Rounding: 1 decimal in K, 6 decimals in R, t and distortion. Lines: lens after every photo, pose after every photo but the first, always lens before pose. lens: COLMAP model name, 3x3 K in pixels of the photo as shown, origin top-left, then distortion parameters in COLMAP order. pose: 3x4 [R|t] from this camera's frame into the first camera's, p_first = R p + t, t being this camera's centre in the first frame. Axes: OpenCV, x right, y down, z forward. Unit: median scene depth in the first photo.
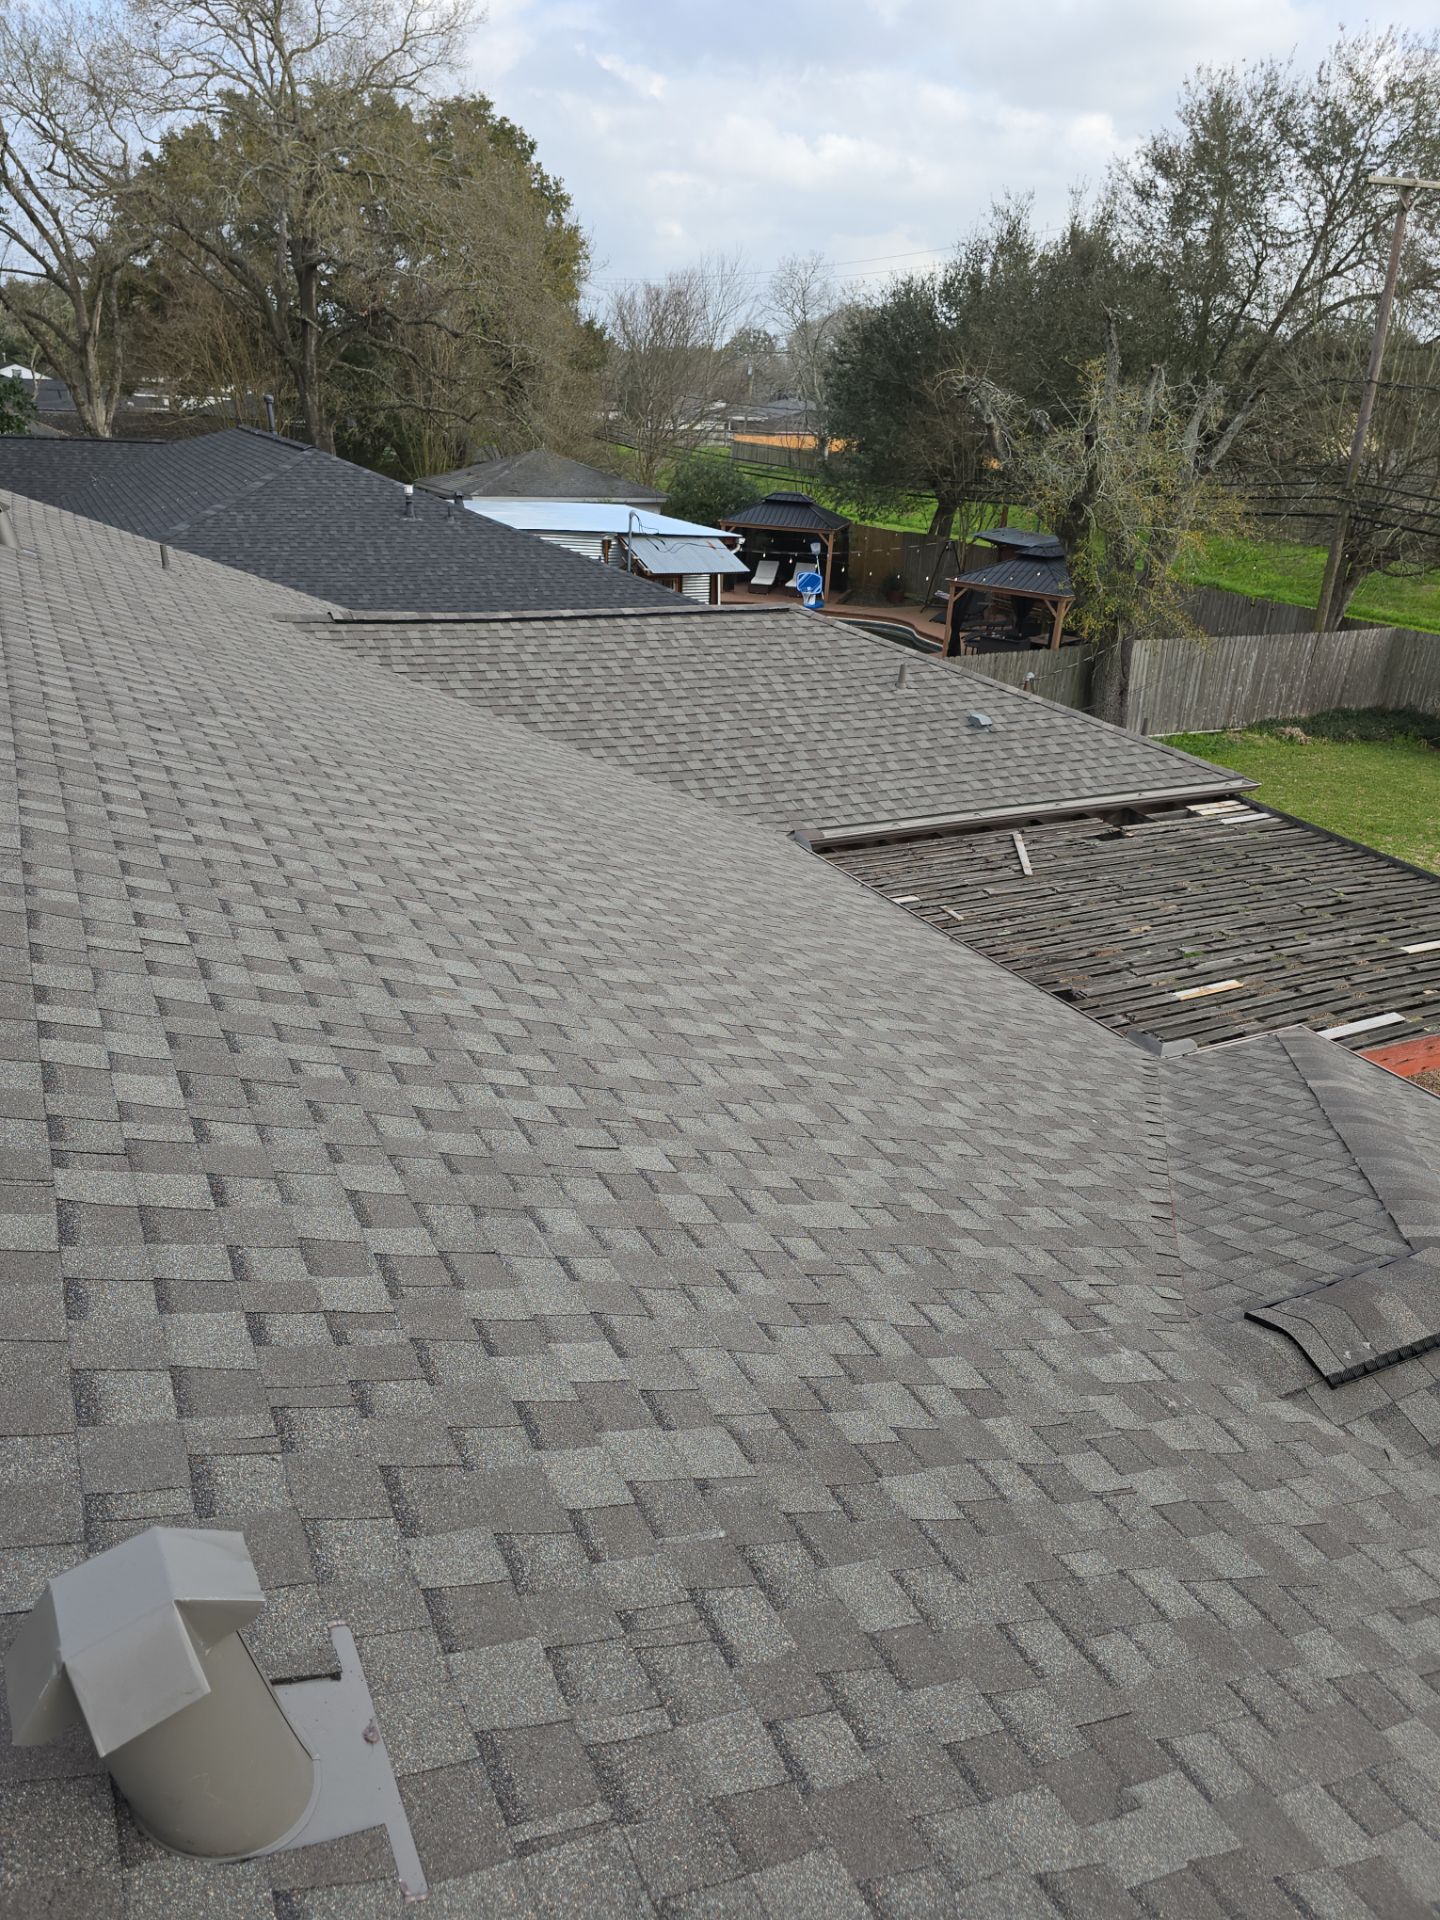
lens RADIAL K [[1288.3, 0, 710.6], [0, 1288.3, 966.5], [0, 0, 1]] dist [0.059893, -0.052690]
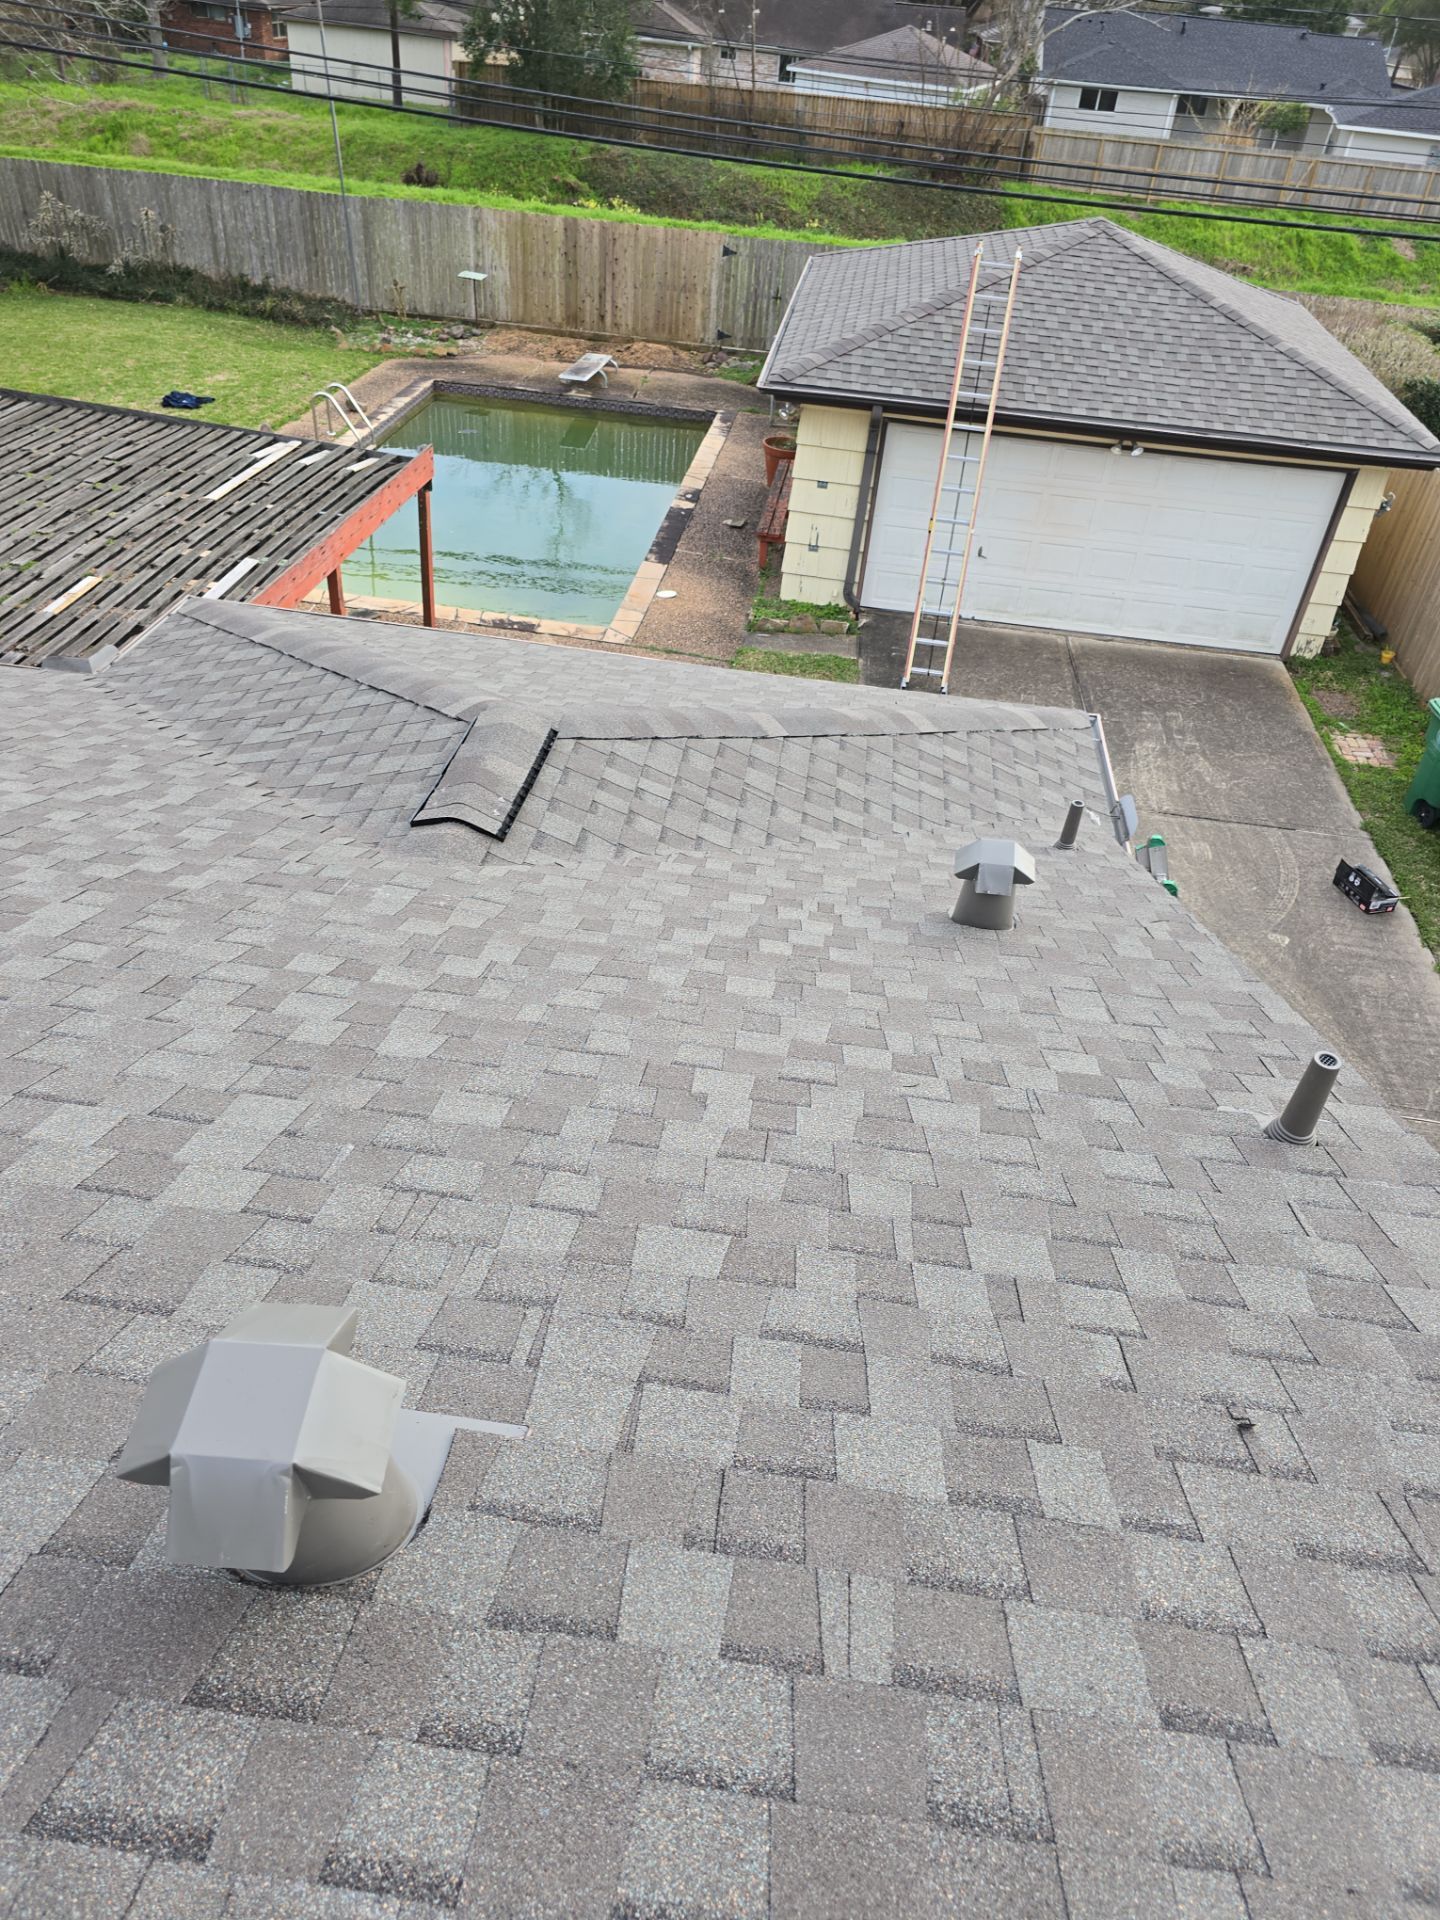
lens RADIAL K [[1288.3, 0, 709.2], [0, 1288.3, 977.8], [0, 0, 1]] dist [0.059893, -0.052690]
pose [[0.565007, -0.513214, 0.646048, -0.119140], [0.294115, 0.856847, 0.423450, -0.010143], [-0.770885, -0.049240, 0.635069, 0.033693]]
